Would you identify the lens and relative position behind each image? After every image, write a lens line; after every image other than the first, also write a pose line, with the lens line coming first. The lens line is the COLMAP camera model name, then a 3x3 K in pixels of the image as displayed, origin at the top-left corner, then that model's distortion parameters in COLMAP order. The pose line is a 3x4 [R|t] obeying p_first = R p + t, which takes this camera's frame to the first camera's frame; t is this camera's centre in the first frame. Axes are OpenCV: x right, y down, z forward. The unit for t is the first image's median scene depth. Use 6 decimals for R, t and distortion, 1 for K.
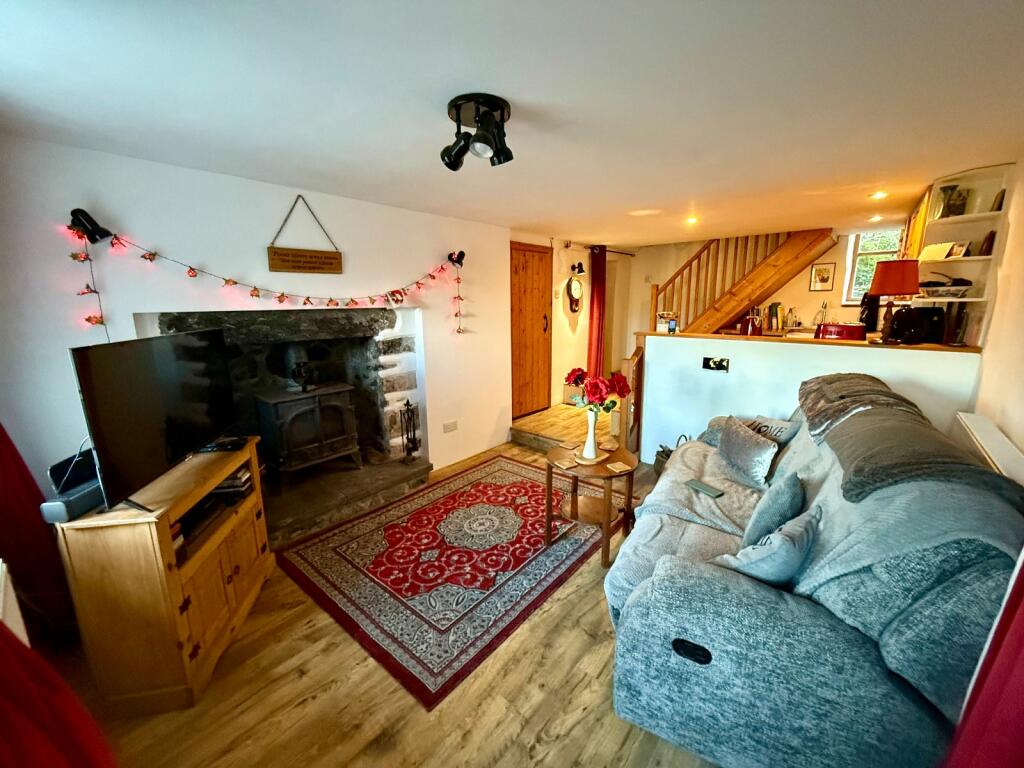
lens RADIAL K [[409.7, 0, 512.0], [0, 409.7, 384.0], [0, 0, 1]] dist [-0.000977, 0.000037]
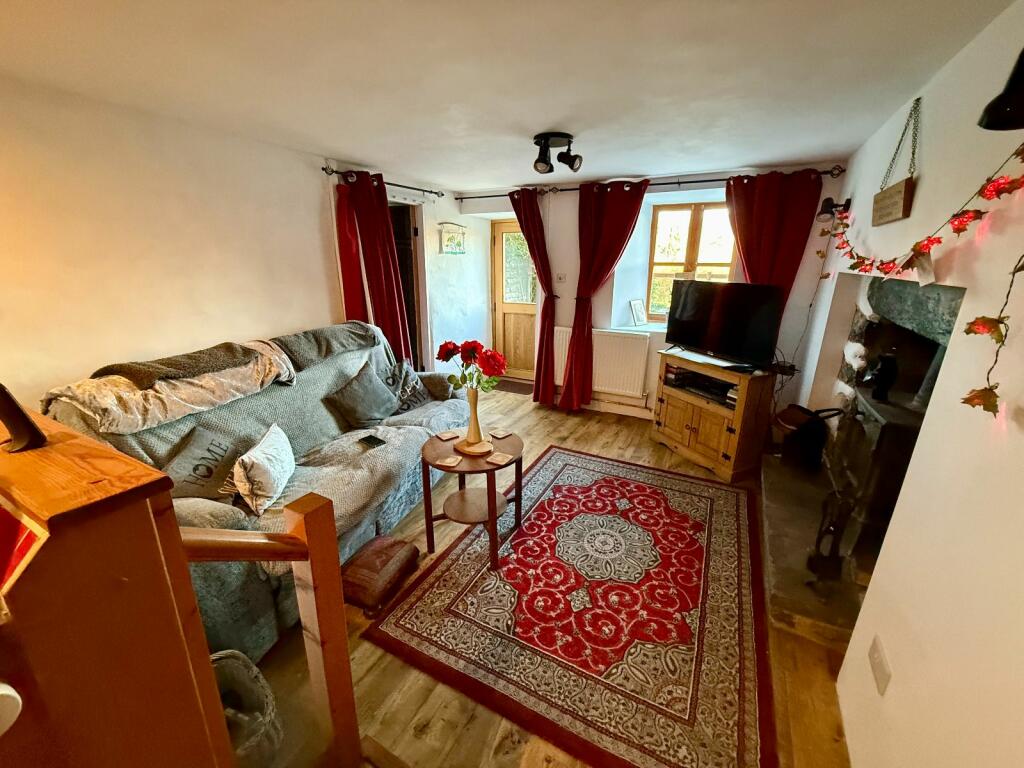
lens RADIAL K [[409.7, 0, 512.0], [0, 409.7, 384.0], [0, 0, 1]] dist [-0.000977, 0.000037]
pose [[-0.976948, 0.058001, -0.205449, 0.281527], [-0.046003, 0.882574, 0.467917, -0.342892], [0.208464, 0.466581, -0.859561, 1.682155]]
